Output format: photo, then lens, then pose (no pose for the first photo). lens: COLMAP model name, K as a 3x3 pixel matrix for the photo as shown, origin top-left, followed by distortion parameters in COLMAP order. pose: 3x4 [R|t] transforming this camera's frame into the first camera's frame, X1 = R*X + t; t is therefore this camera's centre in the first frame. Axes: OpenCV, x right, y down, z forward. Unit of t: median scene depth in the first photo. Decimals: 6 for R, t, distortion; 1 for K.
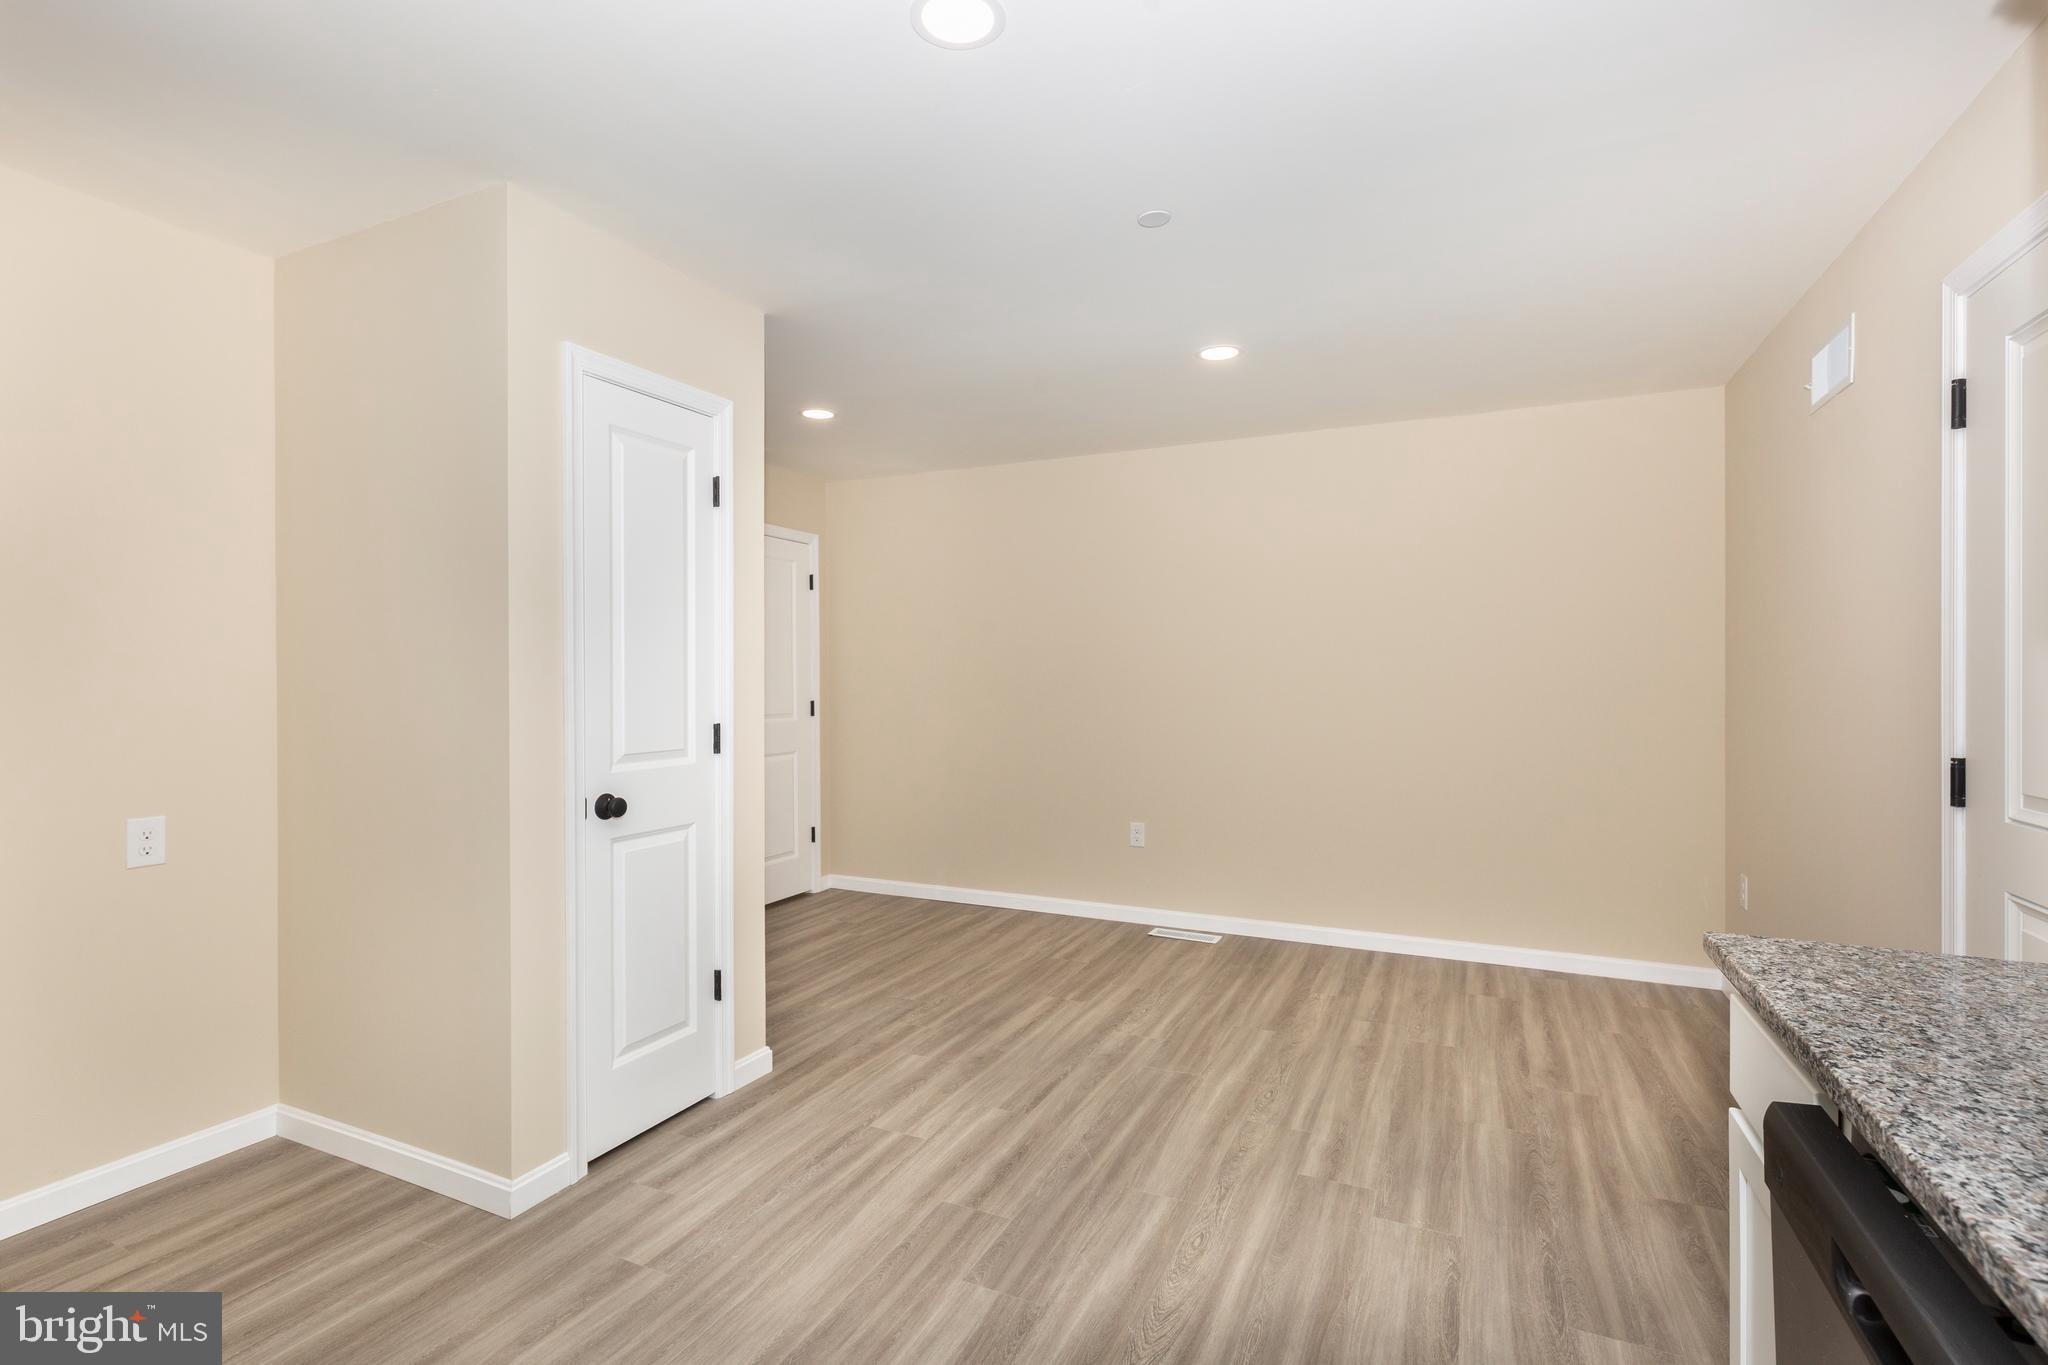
lens RADIAL K [[961.0, 0, 1005.0], [0, 961.0, 680.9], [0, 0, 1]] dist [0.001003, 0.001251]
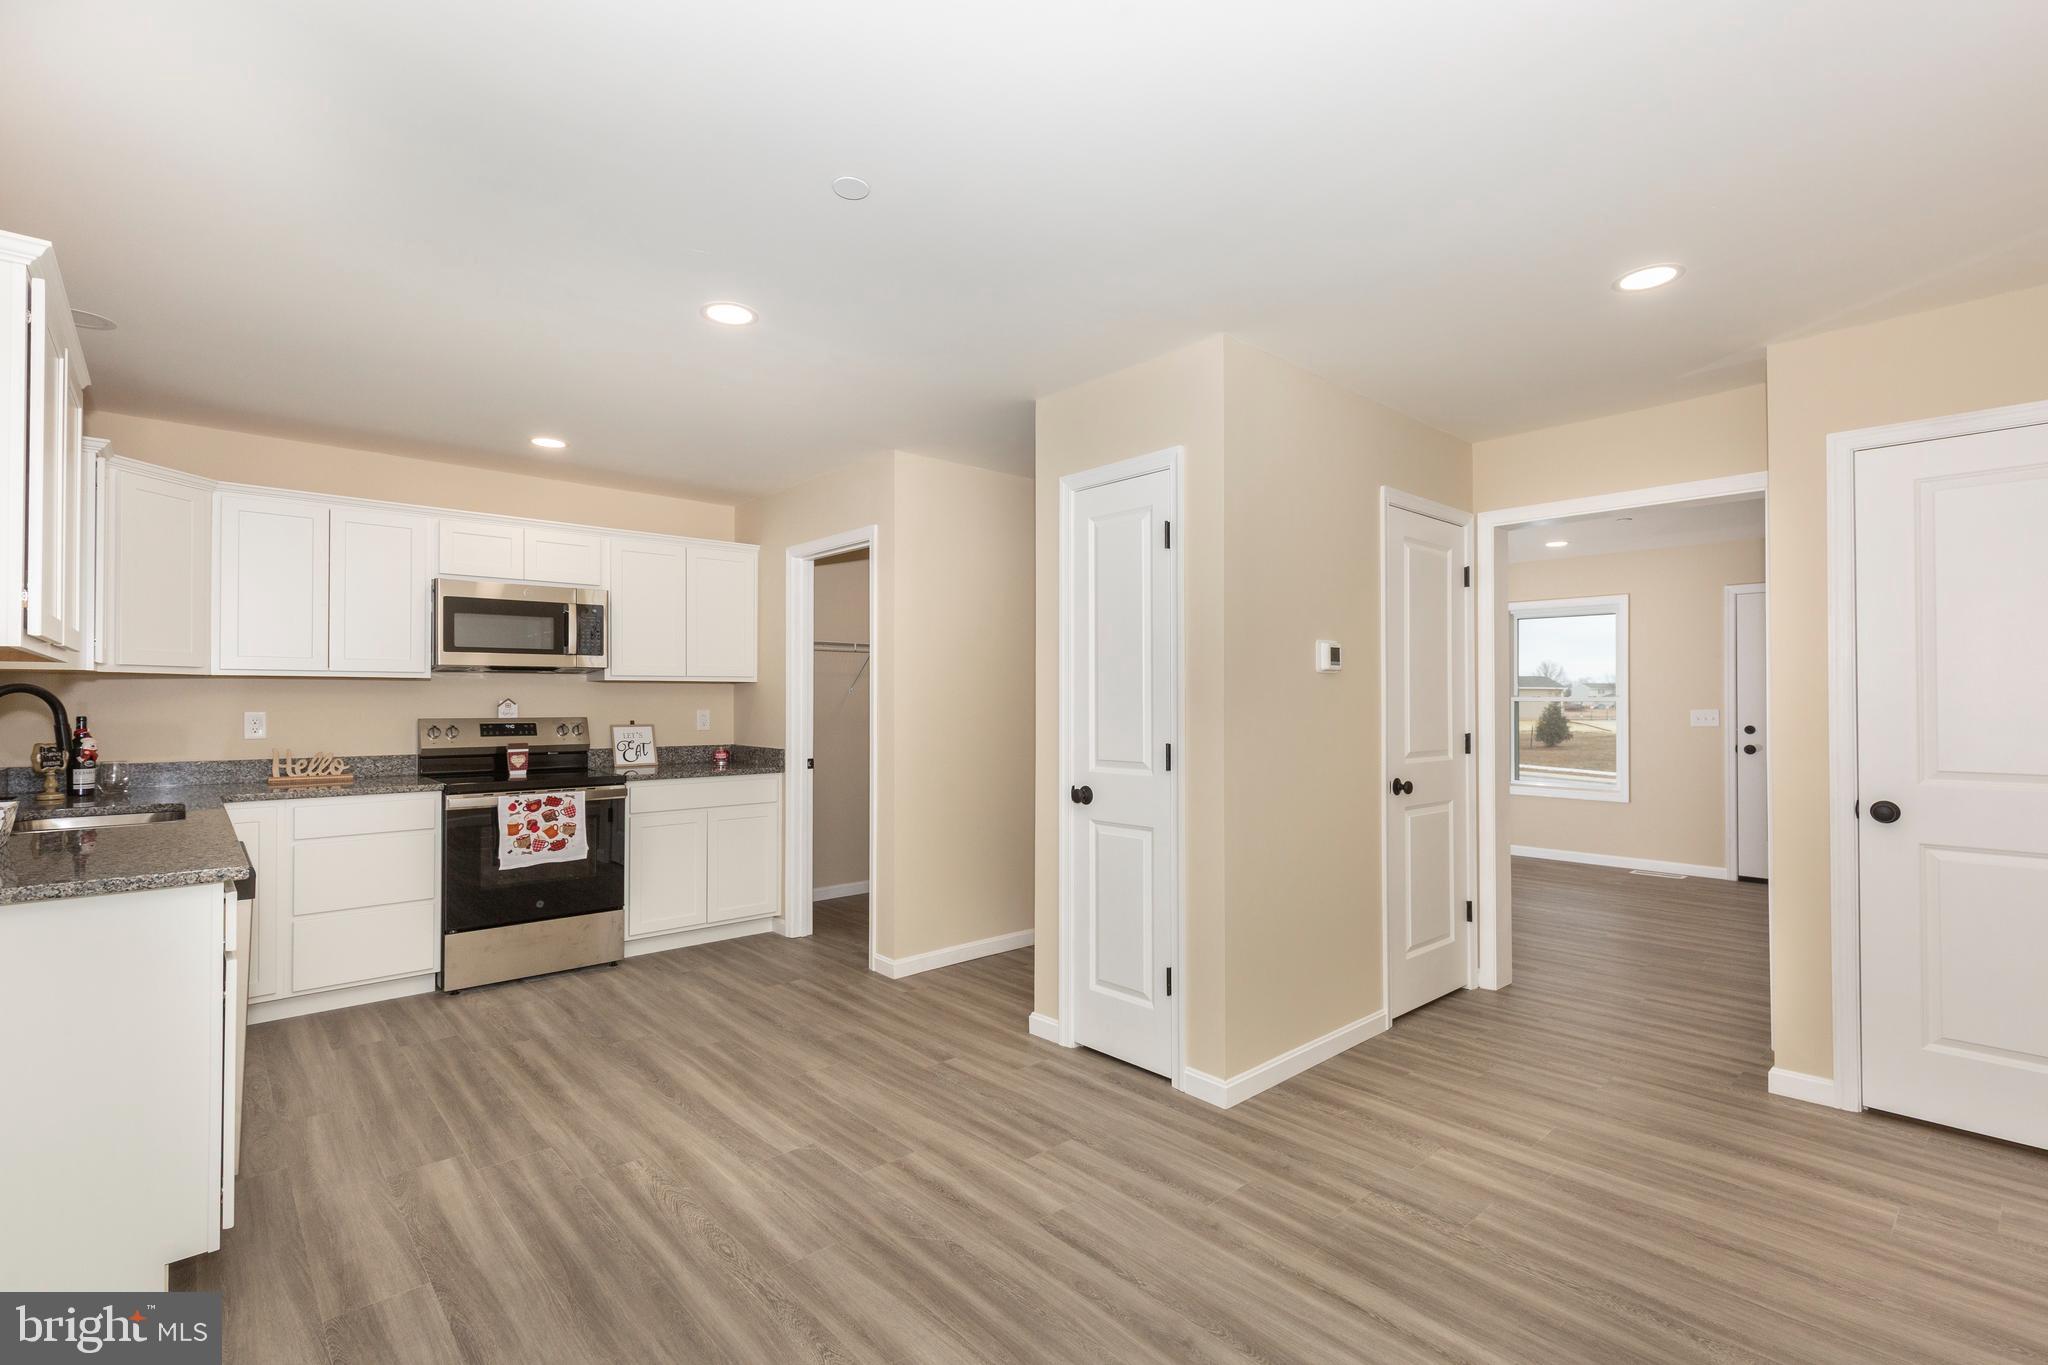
lens RADIAL K [[928.2, 0, 1024.0], [0, 928.2, 682.5], [0, 0, 1]] dist [0.000983, 0.000132]
pose [[-0.377125, -0.016773, -0.926010, 0.744615], [-0.003551, 0.999855, -0.016664, -0.007683], [0.926156, -0.002996, -0.377130, 1.229866]]
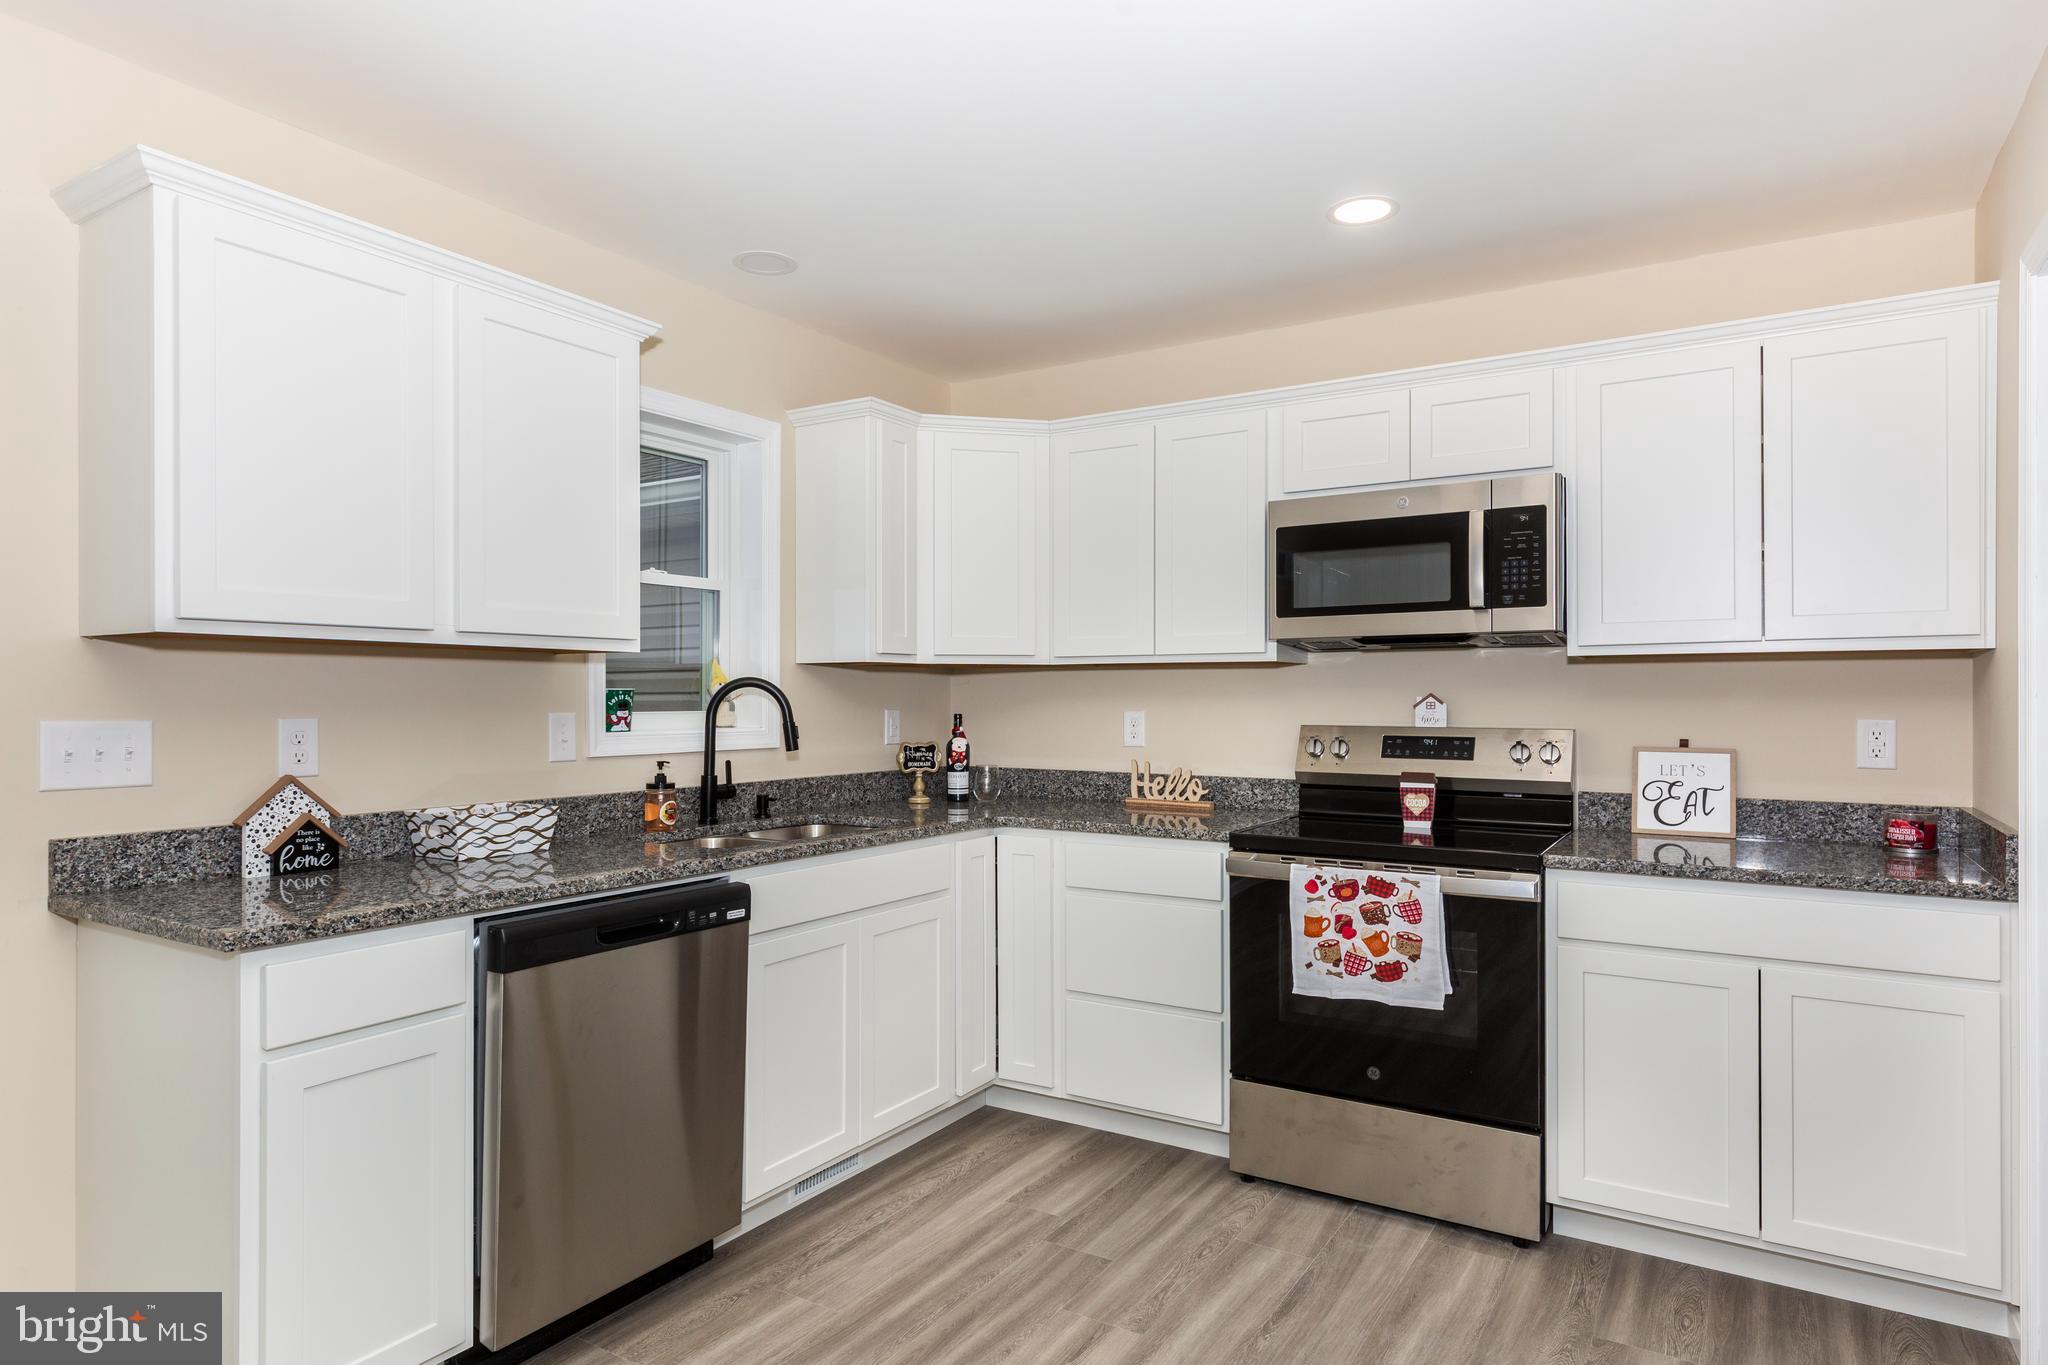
lens RADIAL K [[1164.9, 0, 983.3], [0, 1164.9, 688.9], [0, 0, 1]] dist [0.004292, -0.000142]
pose [[-0.993201, 0.000903, 0.116409, -0.126834], [0.000745, 0.999999, -0.001401, -0.006386], [-0.116410, -0.001304, -0.993200, 0.992229]]
